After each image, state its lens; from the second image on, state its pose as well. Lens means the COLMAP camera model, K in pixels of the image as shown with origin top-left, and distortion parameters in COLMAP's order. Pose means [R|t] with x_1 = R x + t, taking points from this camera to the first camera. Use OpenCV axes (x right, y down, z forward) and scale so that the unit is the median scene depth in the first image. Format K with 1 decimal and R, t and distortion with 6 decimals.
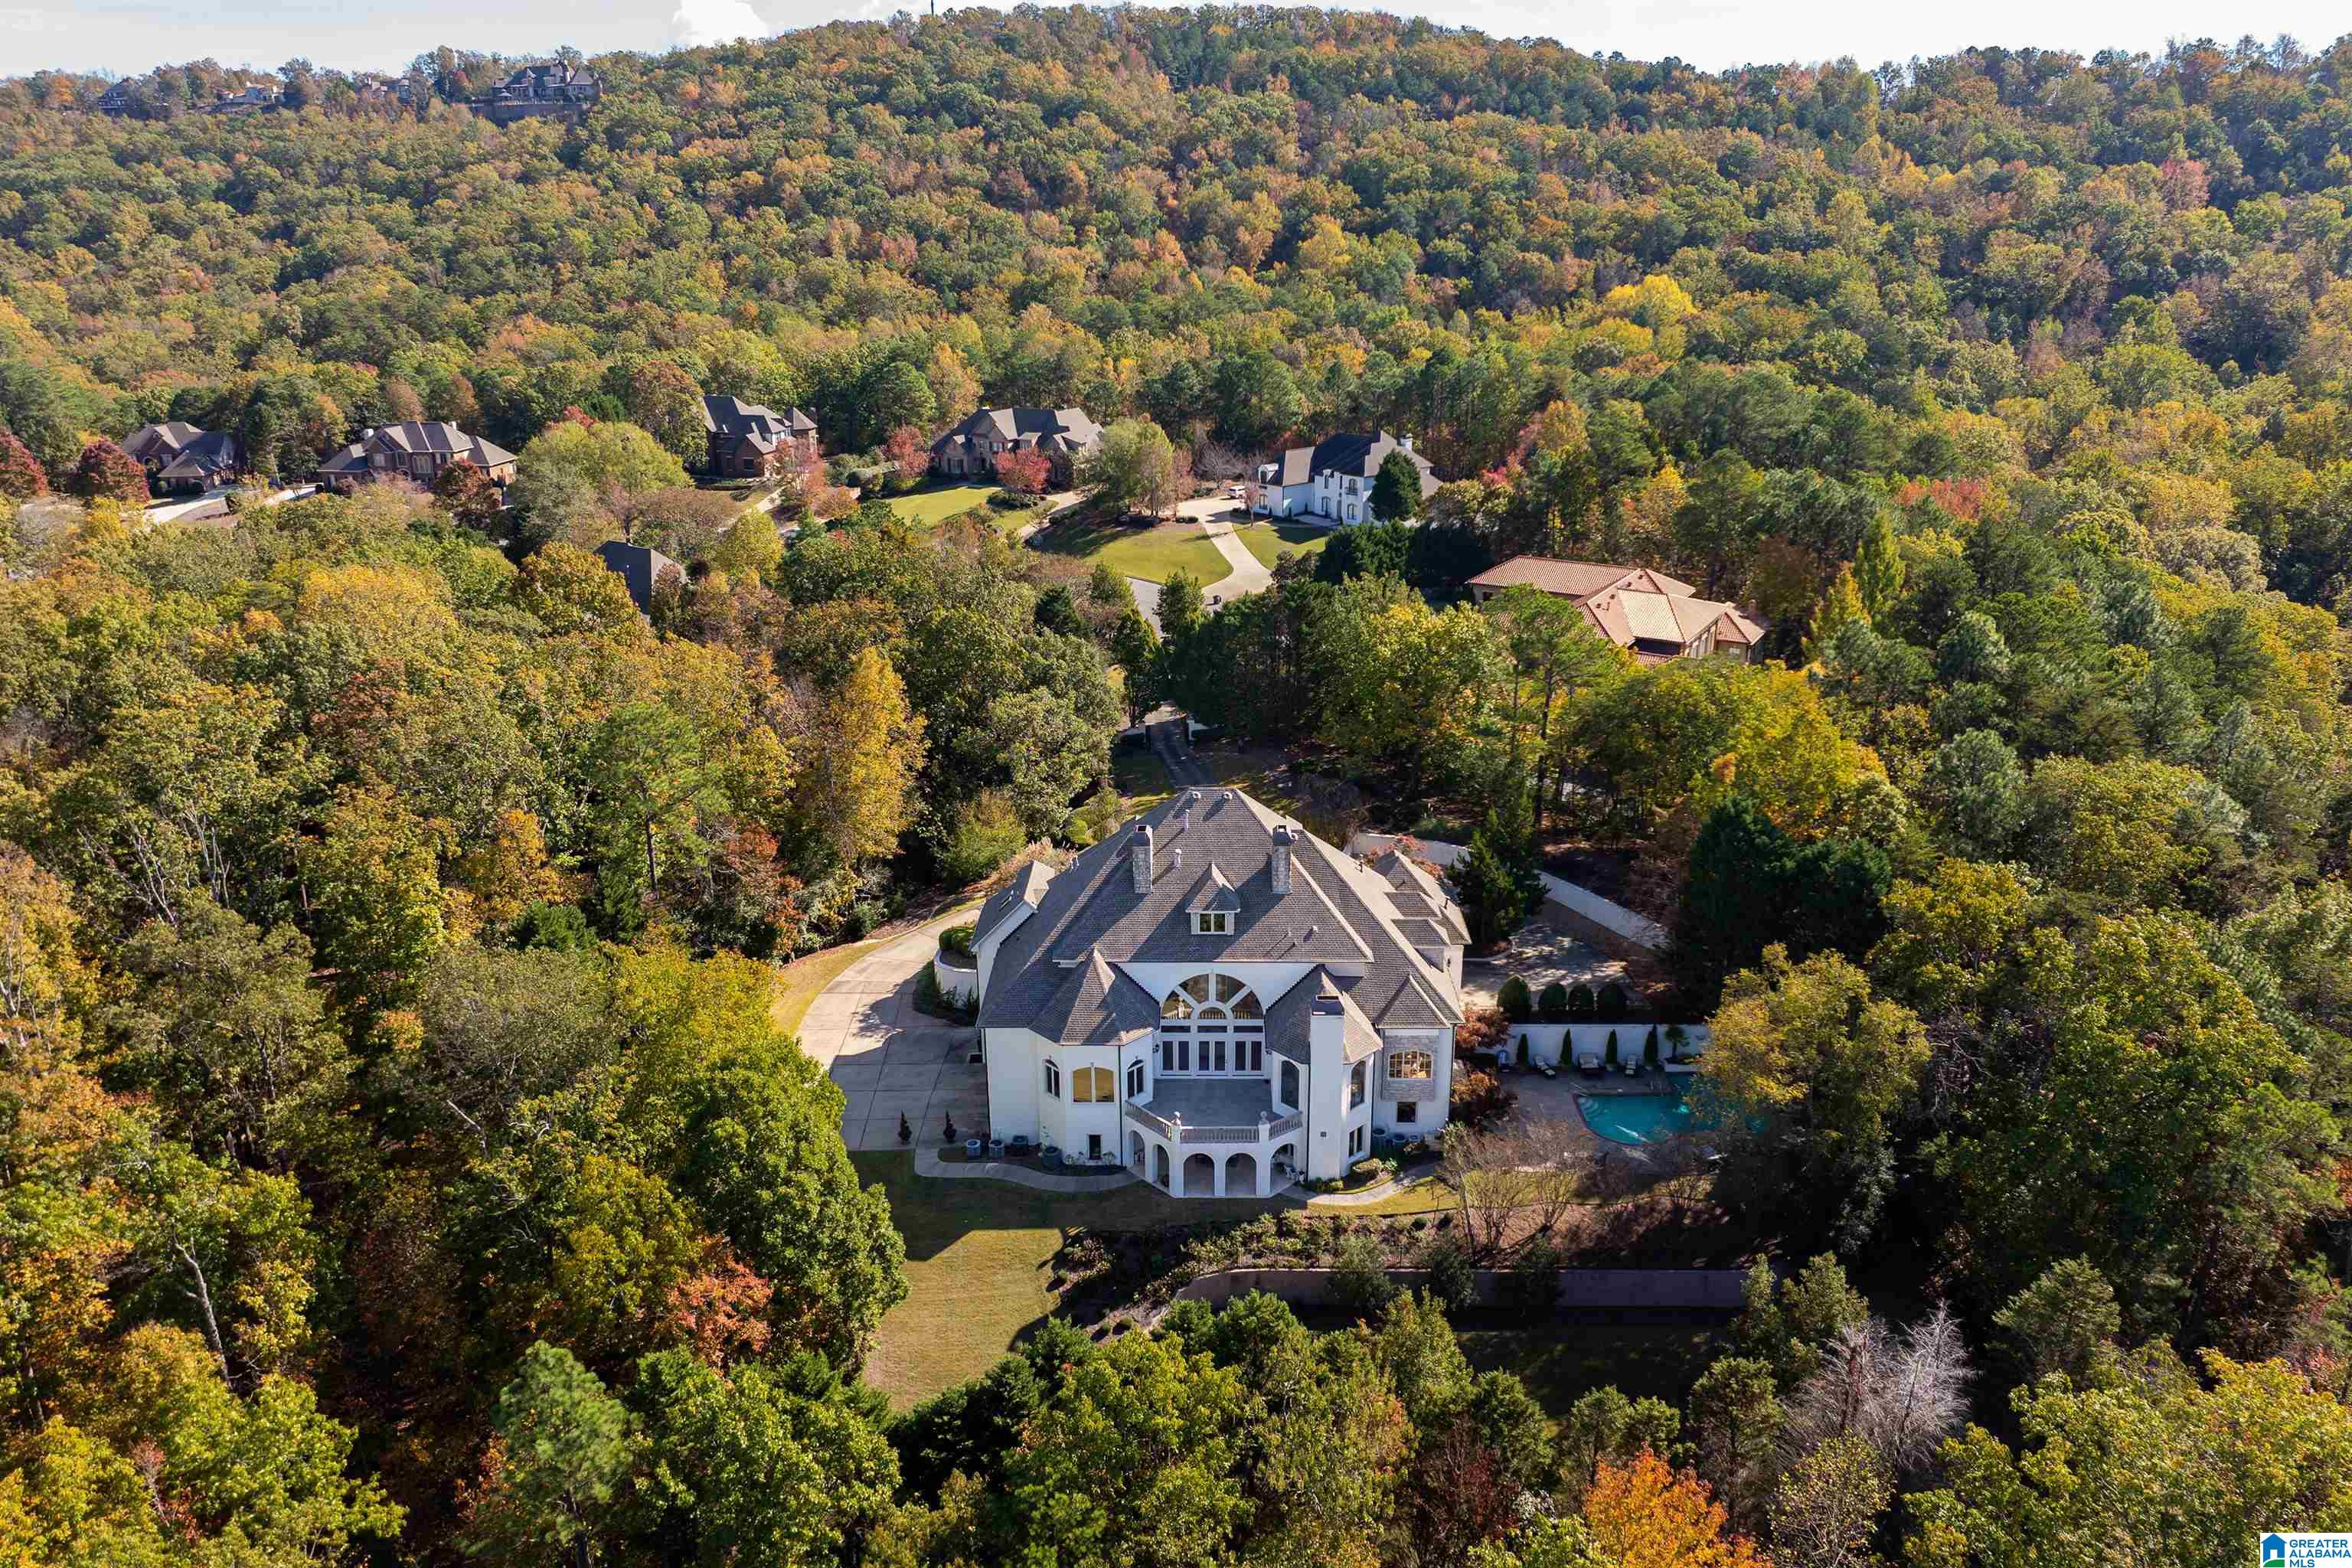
lens RADIAL K [[1662.1, 0, 1182.9], [0, 1662.1, 764.9], [0, 0, 1]] dist [-0.039270, 0.009744]
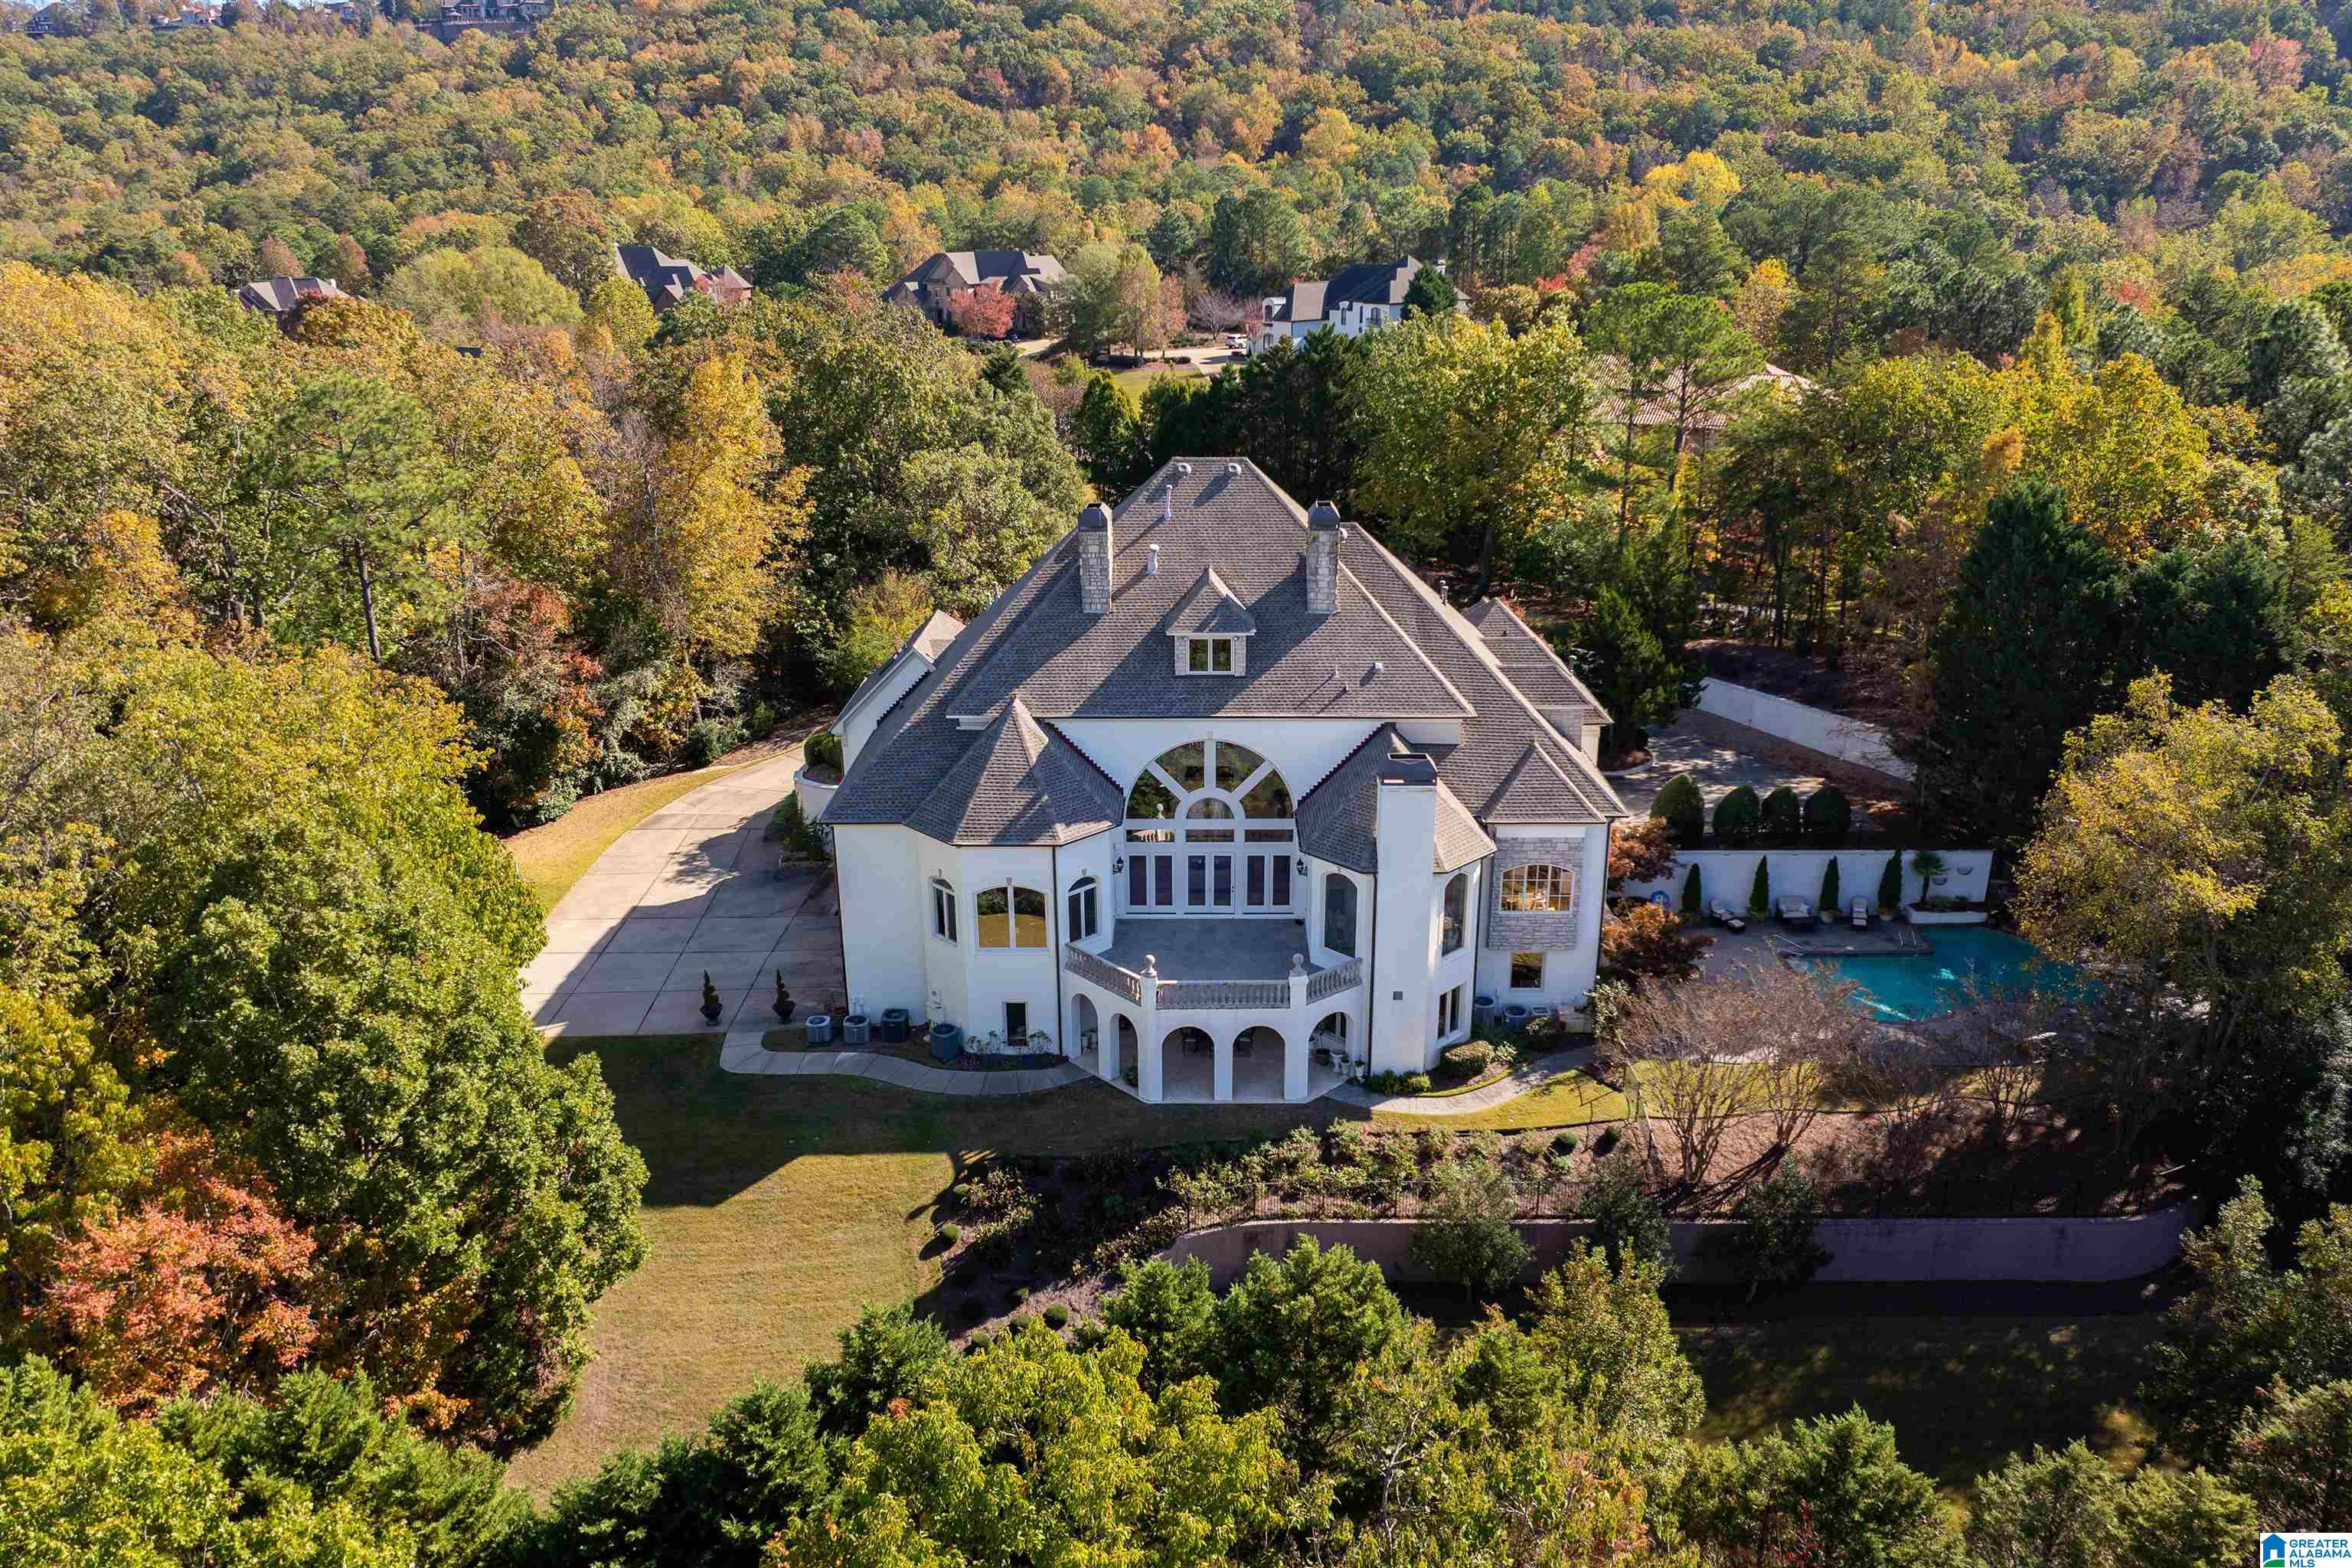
lens RADIAL K [[1662.1, 0, 1184.8], [0, 1662.1, 764.6], [0, 0, 1]] dist [-0.039270, 0.009744]
pose [[0.999991, -0.001136, 0.004097, 0.005425], [0.001130, 0.999998, 0.001549, 0.121845], [-0.004099, -0.001544, 0.999990, 0.356774]]
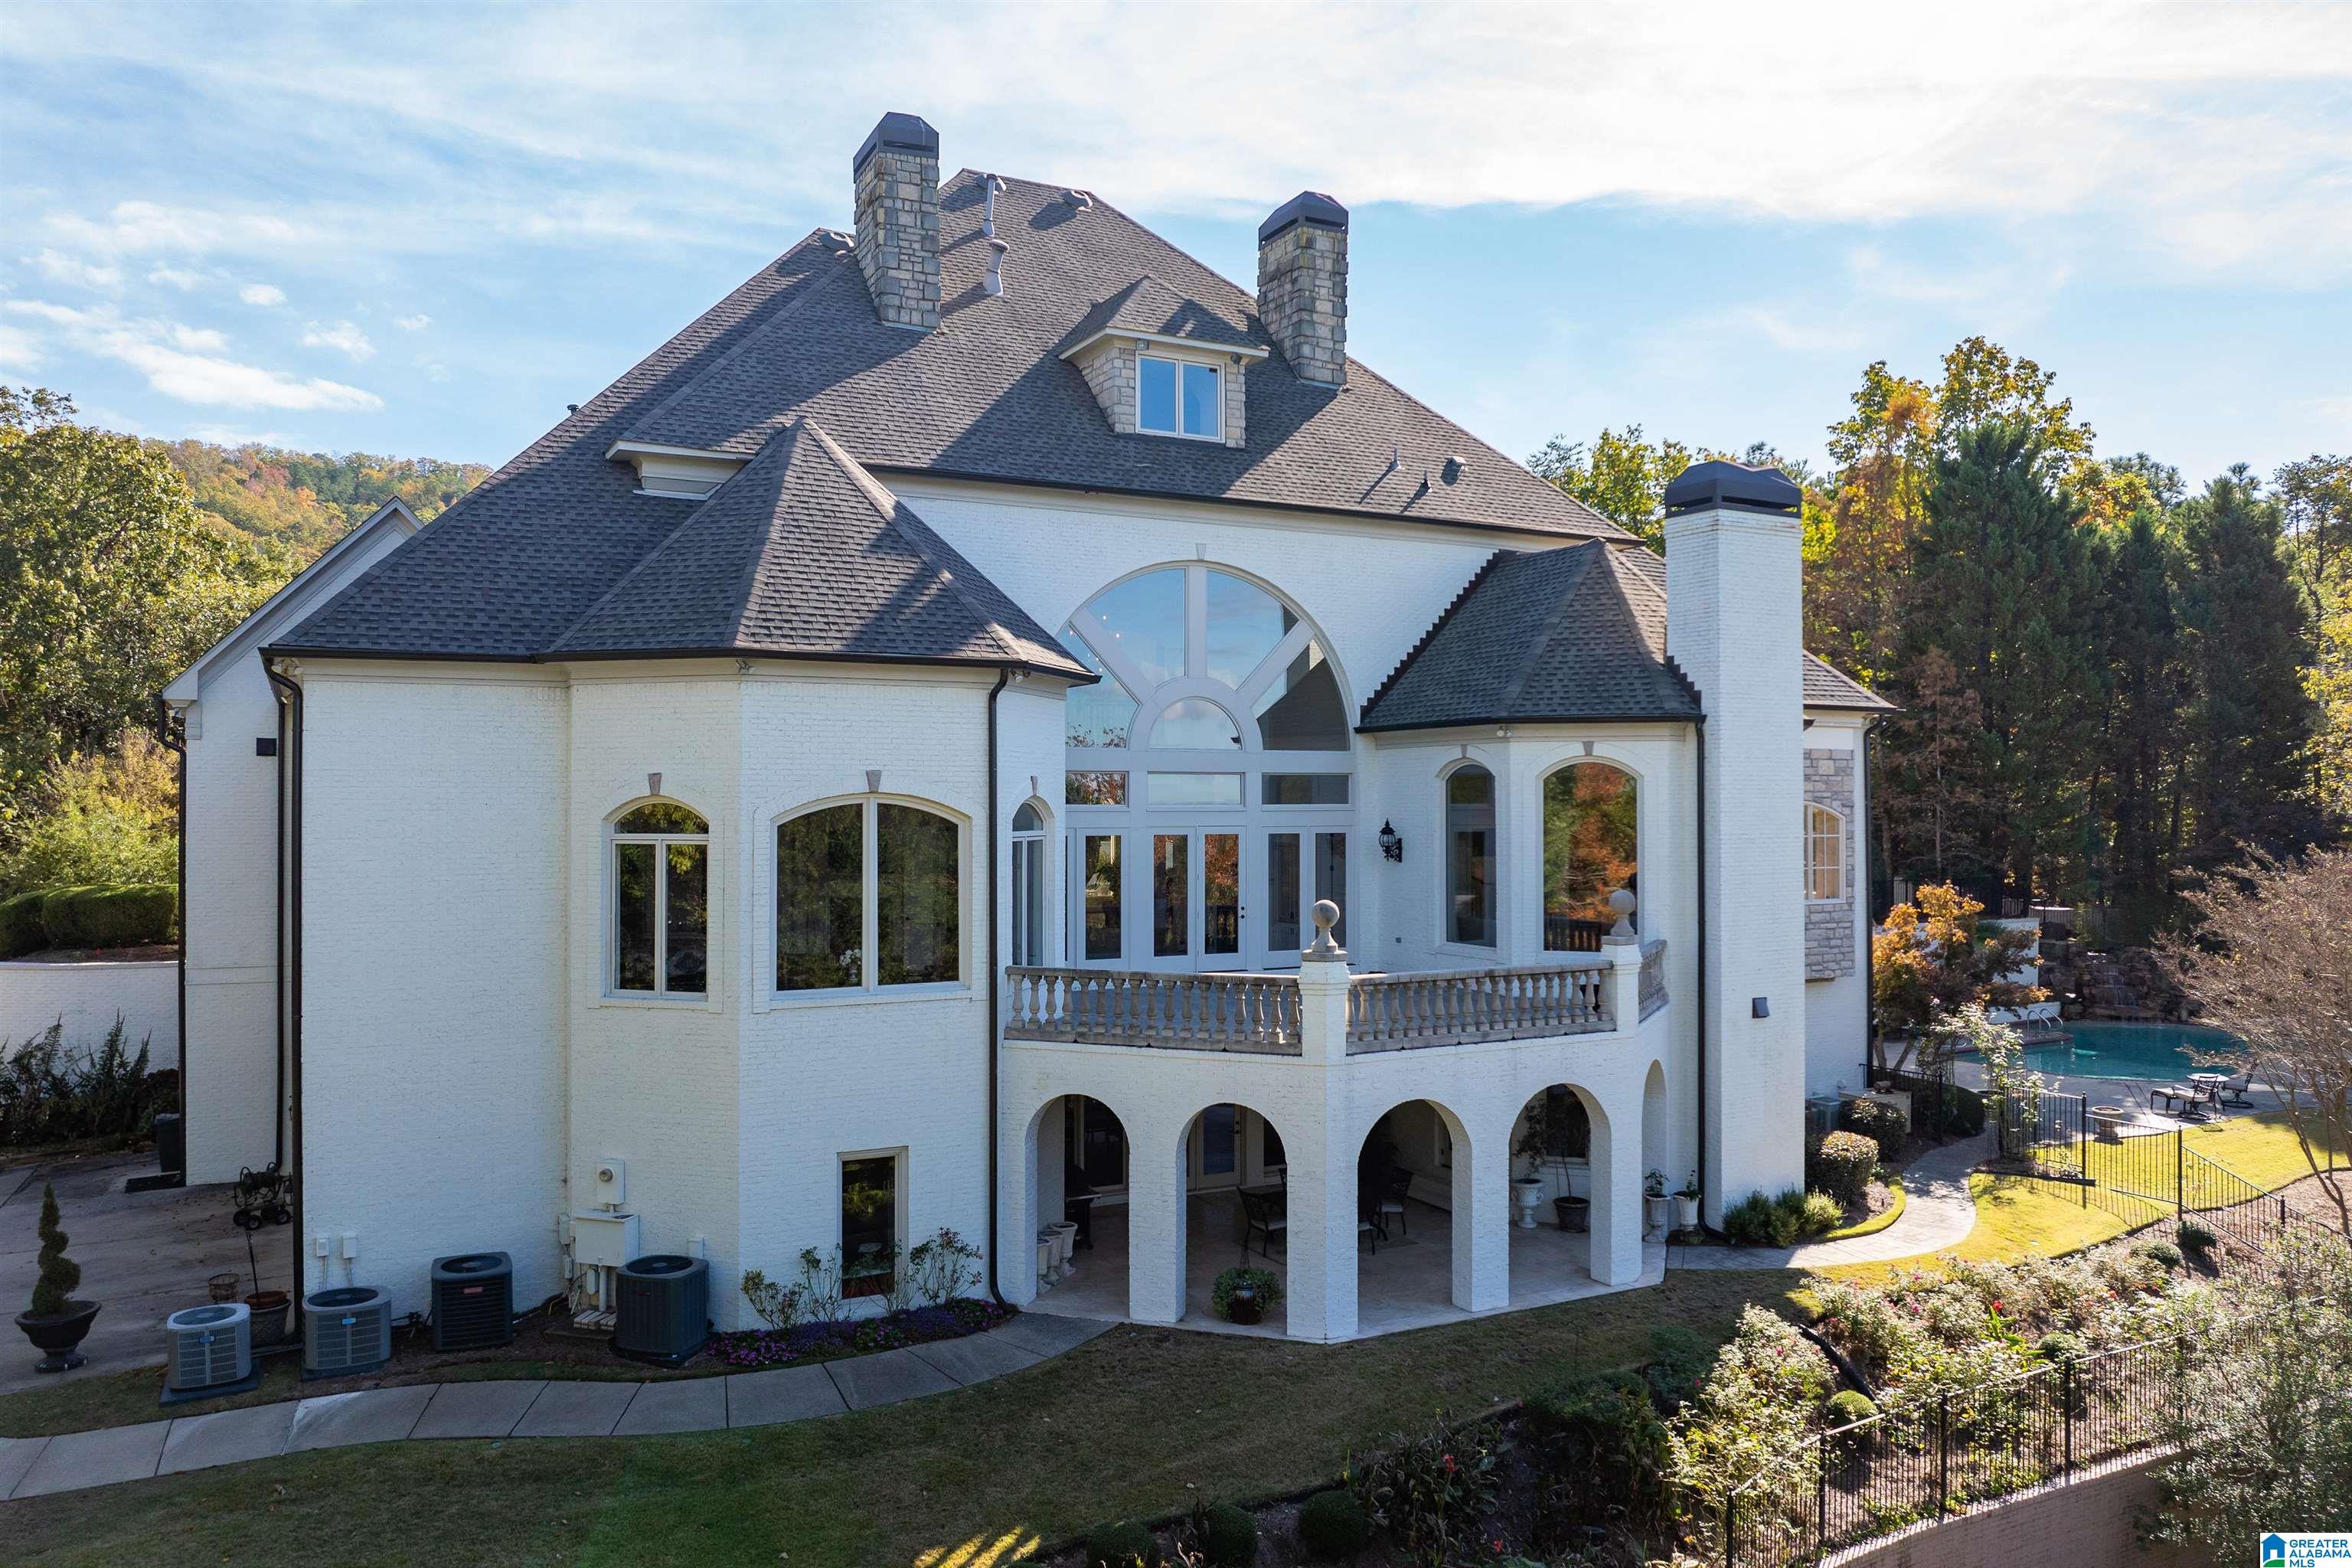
lens RADIAL K [[1662.1, 0, 1183.9], [0, 1662.1, 791.6], [0, 0, 1]] dist [-0.039270, 0.009744]
pose [[0.879985, 0.006334, 0.474960, -0.107874], [0.148560, 0.946079, -0.287862, 0.221328], [-0.451173, 0.323874, 0.831594, 0.708861]]
